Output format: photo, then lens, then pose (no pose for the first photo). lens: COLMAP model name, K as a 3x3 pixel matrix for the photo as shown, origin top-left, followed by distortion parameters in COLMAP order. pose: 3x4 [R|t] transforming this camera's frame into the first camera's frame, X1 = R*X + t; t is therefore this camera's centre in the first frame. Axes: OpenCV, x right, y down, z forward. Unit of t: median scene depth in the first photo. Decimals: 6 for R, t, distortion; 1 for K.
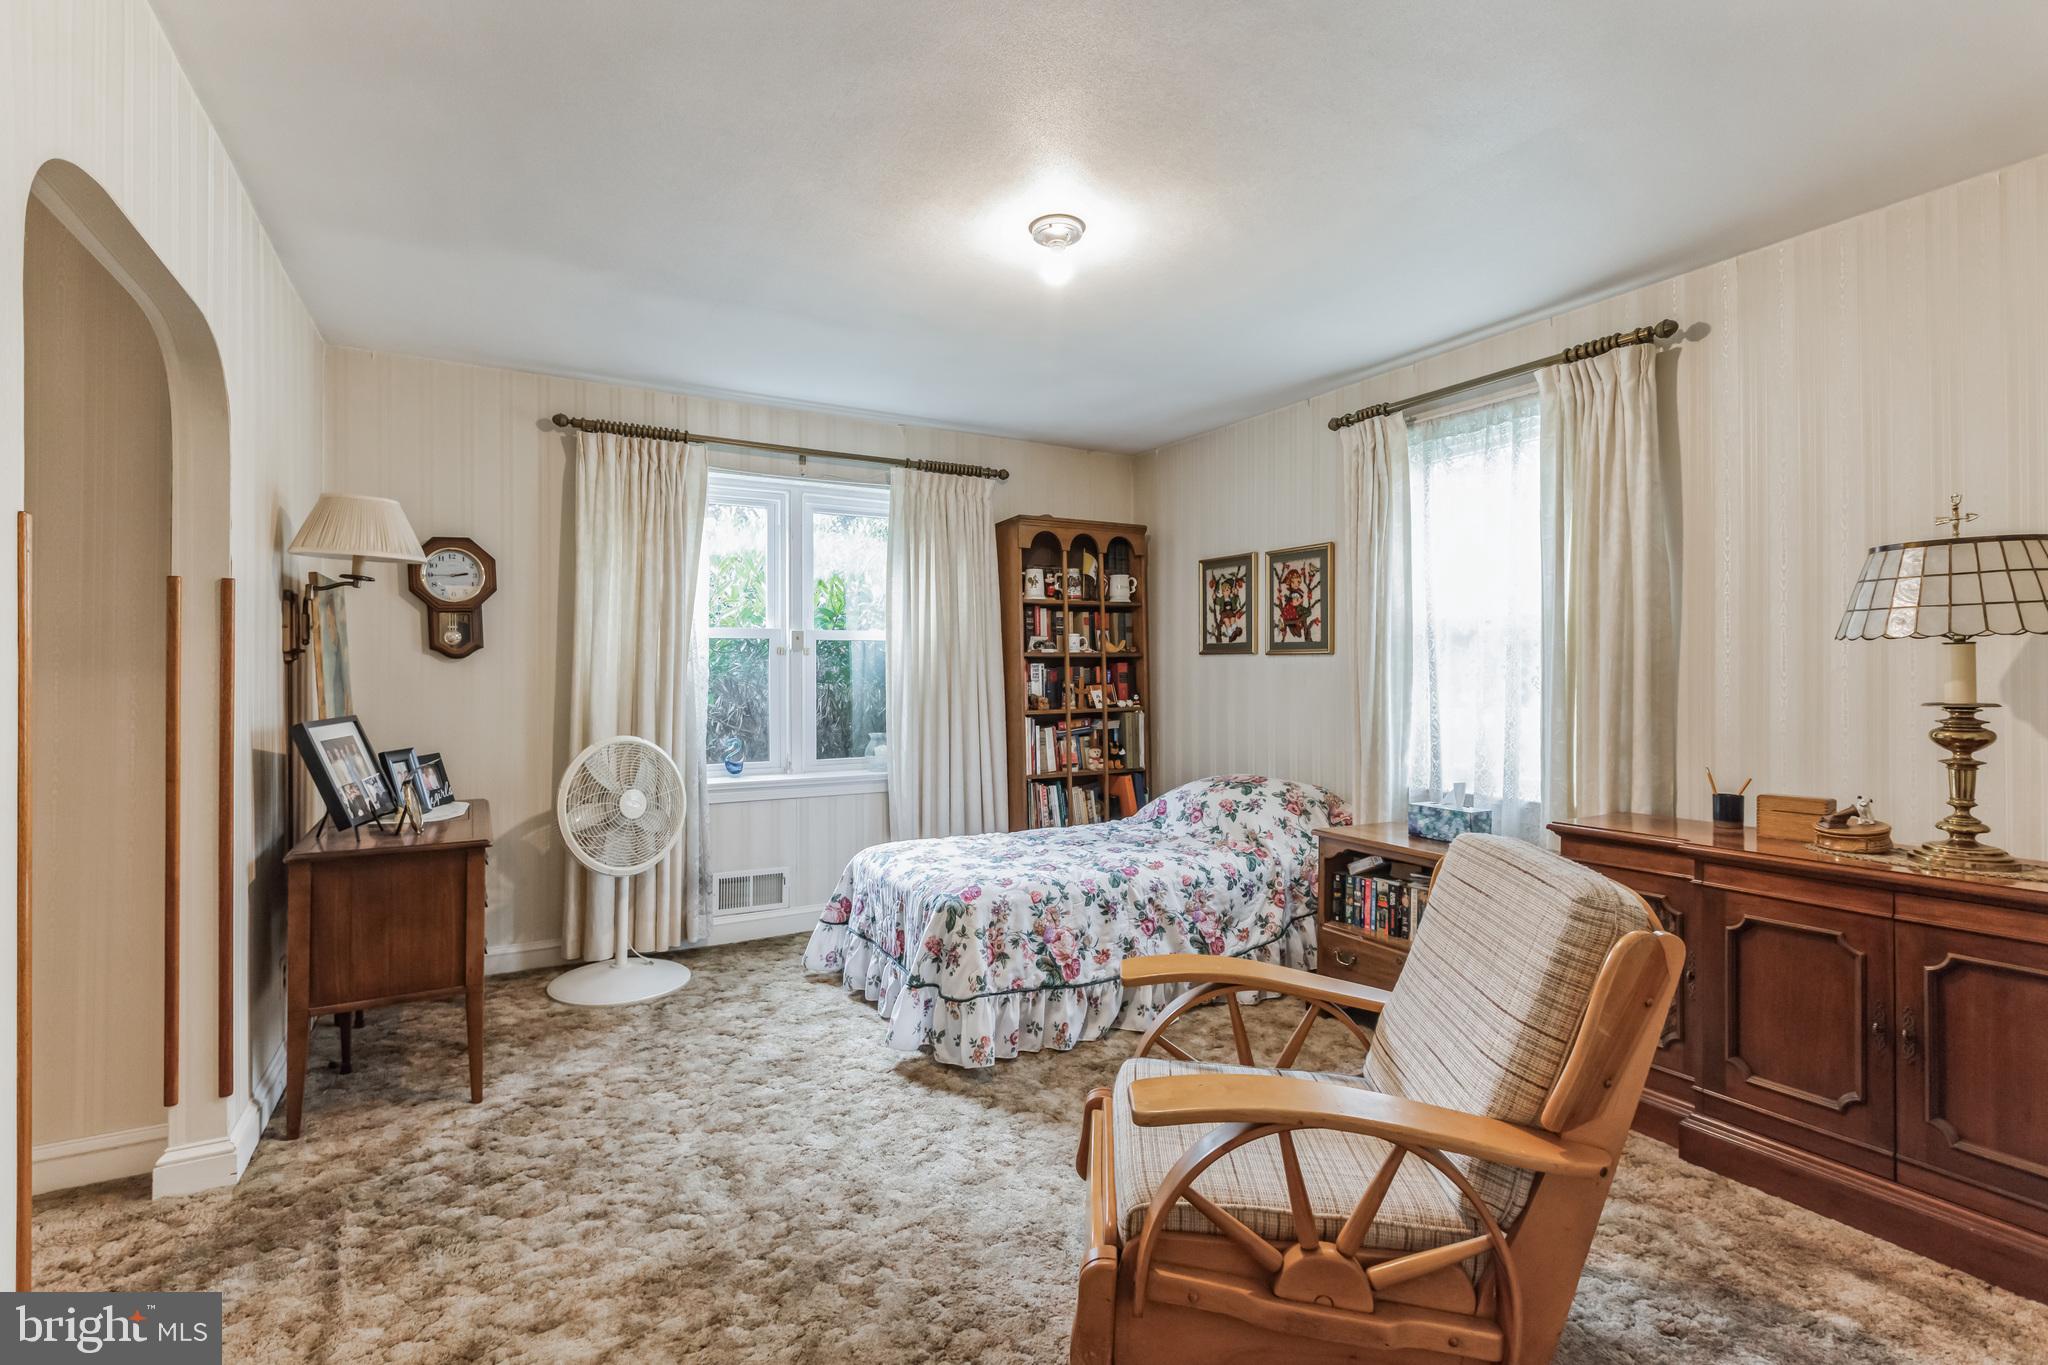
lens RADIAL K [[959.7, 0, 1024.0], [0, 959.7, 682.5], [0, 0, 1]] dist [0.000489, -0.000046]
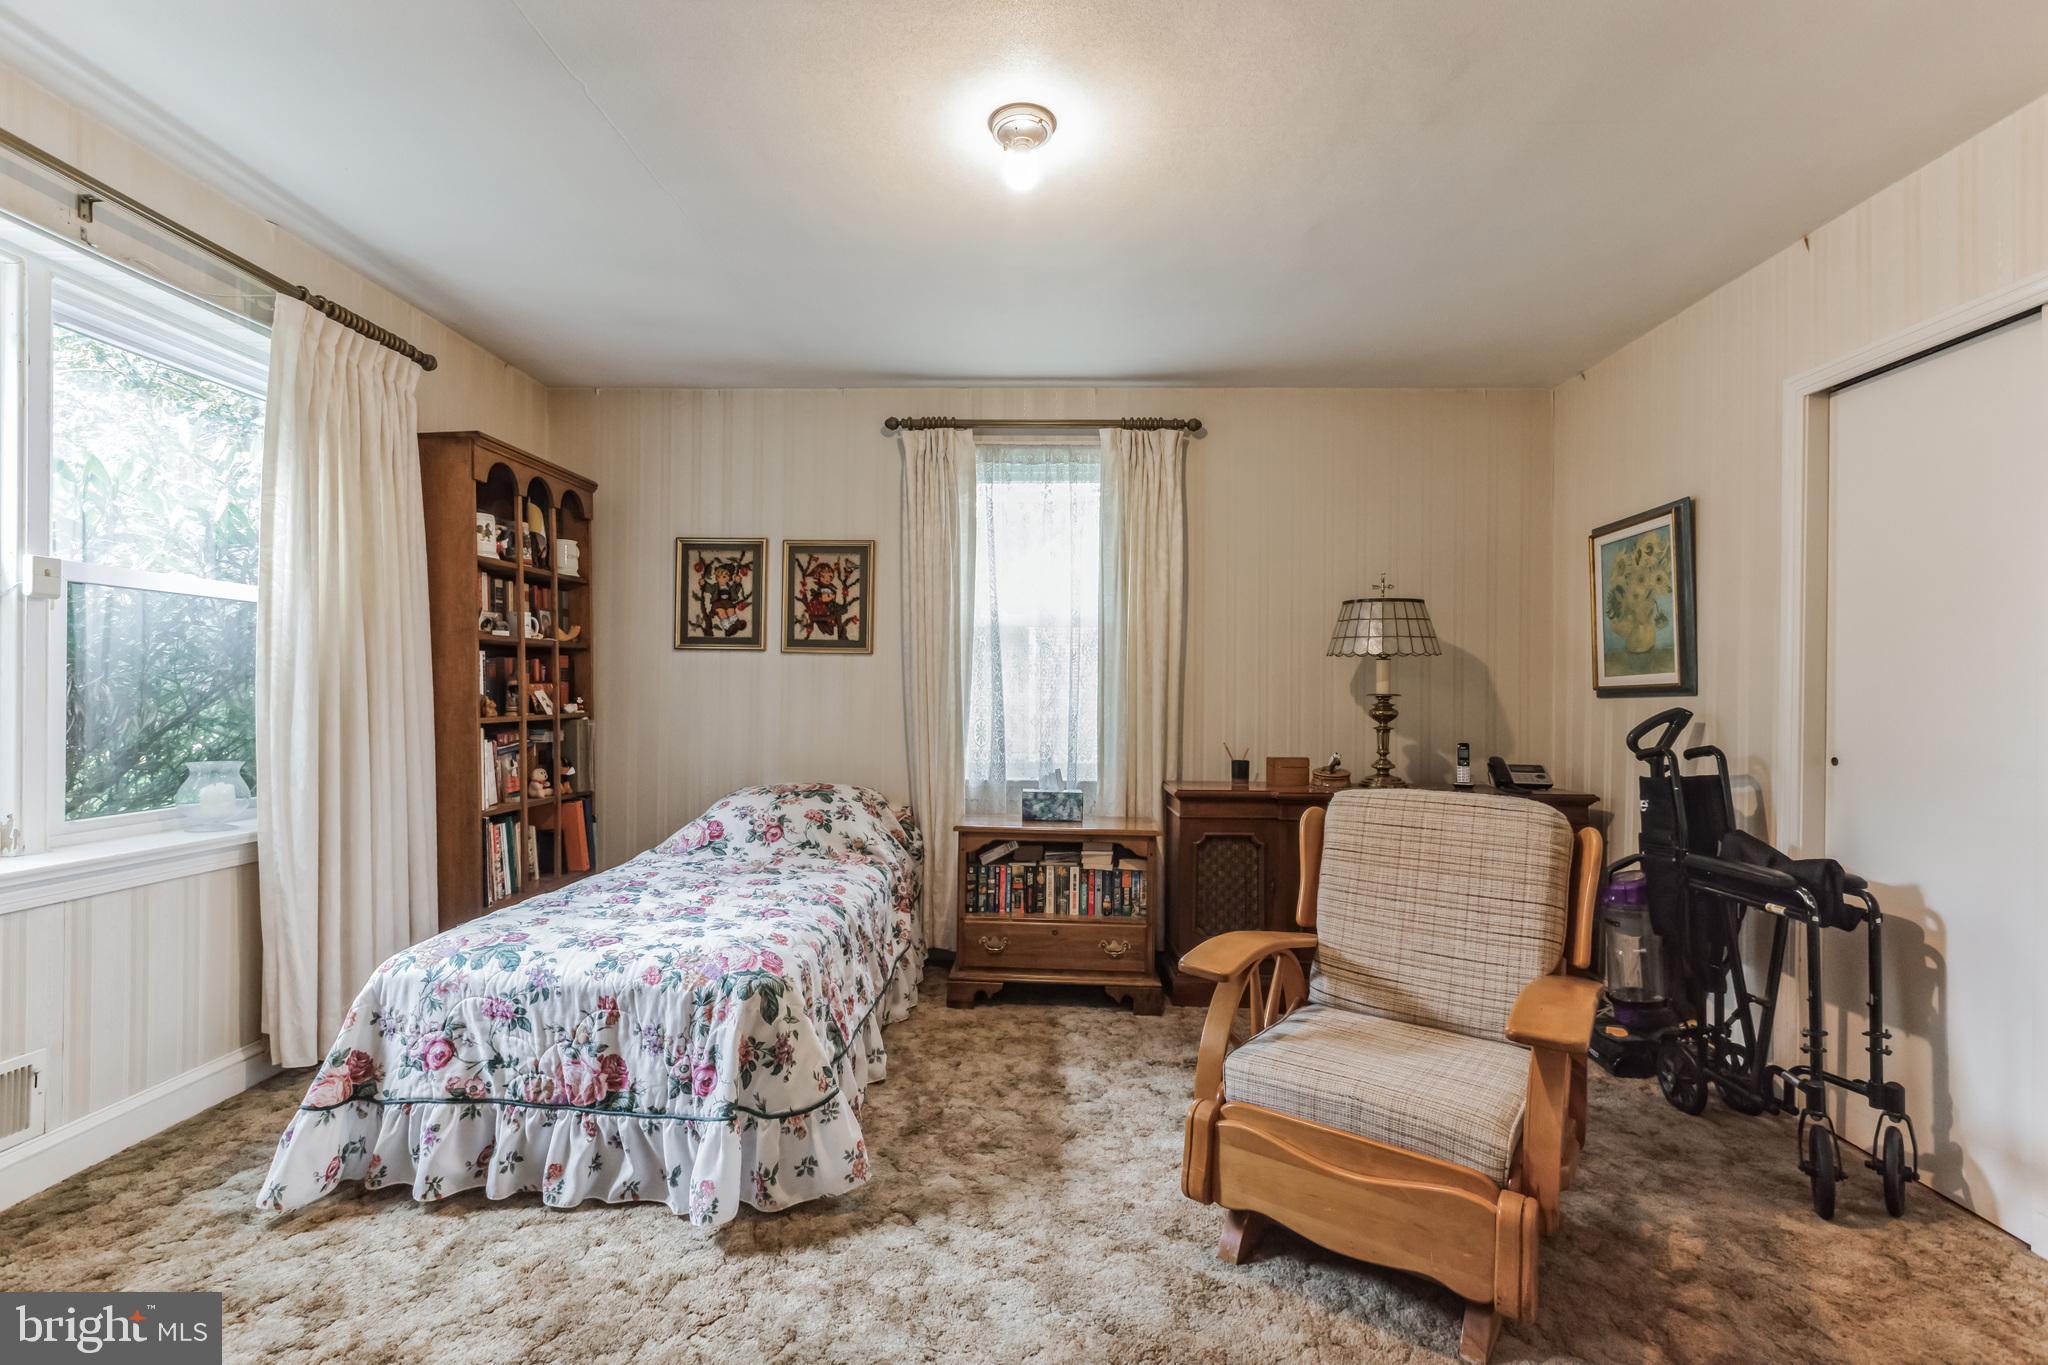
lens RADIAL K [[938.7, 0, 1024.0], [0, 938.7, 698.2], [0, 0, 1]] dist [0.001156, 0.000451]
pose [[0.516746, 0.004063, 0.856129, -0.410795], [-0.002008, 0.999992, -0.003534, 0.018620], [-0.856136, 0.000107, 0.516750, 0.351546]]
